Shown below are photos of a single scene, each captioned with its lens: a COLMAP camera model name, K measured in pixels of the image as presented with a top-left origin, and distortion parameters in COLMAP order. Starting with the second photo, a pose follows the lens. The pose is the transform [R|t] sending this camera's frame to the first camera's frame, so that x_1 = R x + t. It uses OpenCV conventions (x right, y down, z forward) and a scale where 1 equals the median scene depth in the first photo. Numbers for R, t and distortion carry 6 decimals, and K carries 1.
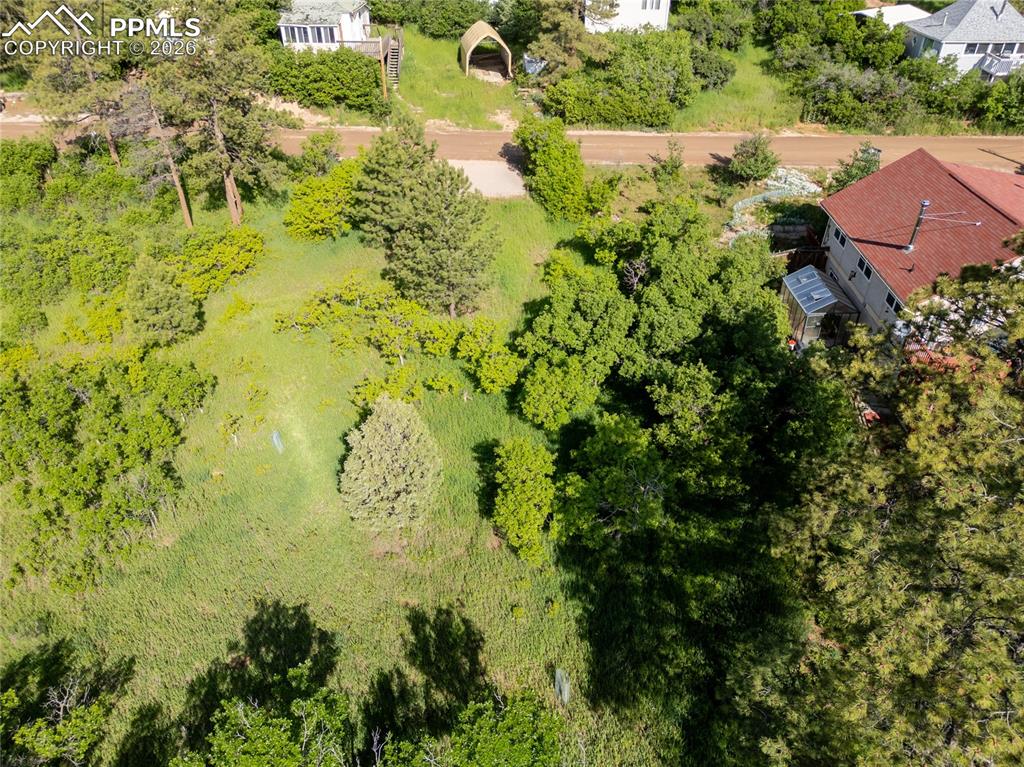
lens RADIAL K [[720.2, 0, 513.0], [0, 720.2, 383.7], [0, 0, 1]] dist [0.060239, -0.049405]
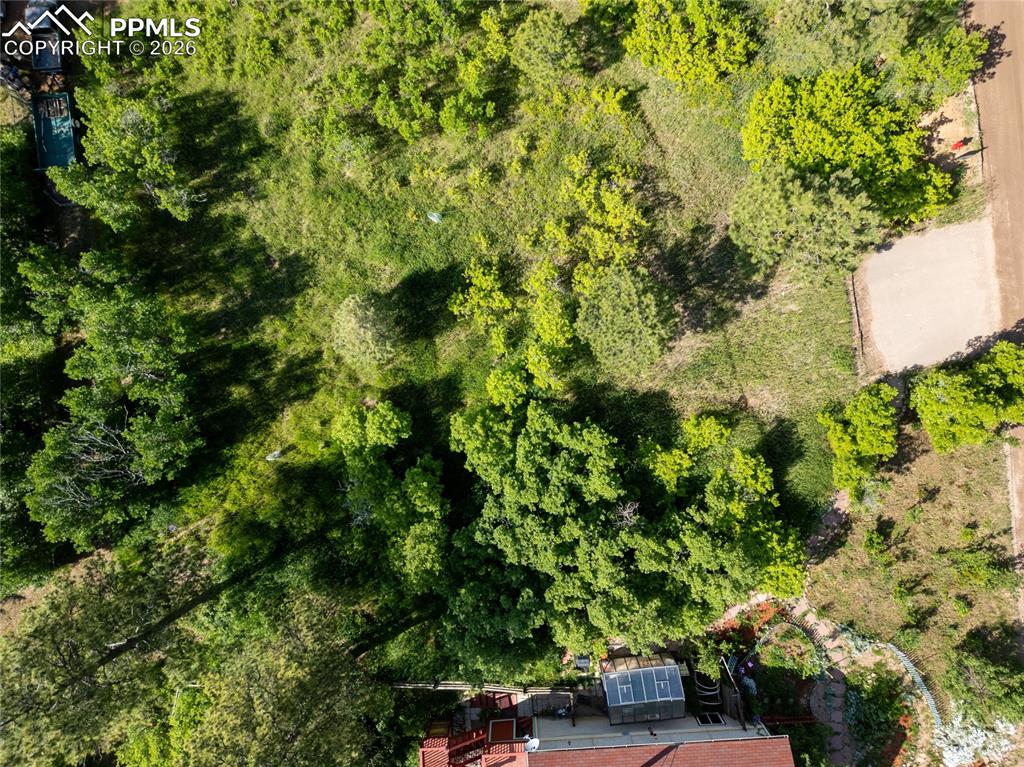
lens RADIAL K [[720.2, 0, 513.0], [0, 720.2, 383.7], [0, 0, 1]] dist [0.060239, -0.049405]
pose [[0.113272, 0.993545, 0.006207, -0.019014], [-0.555670, 0.058169, 0.829366, -0.579106], [0.823651, -0.097393, 0.558672, 0.225030]]
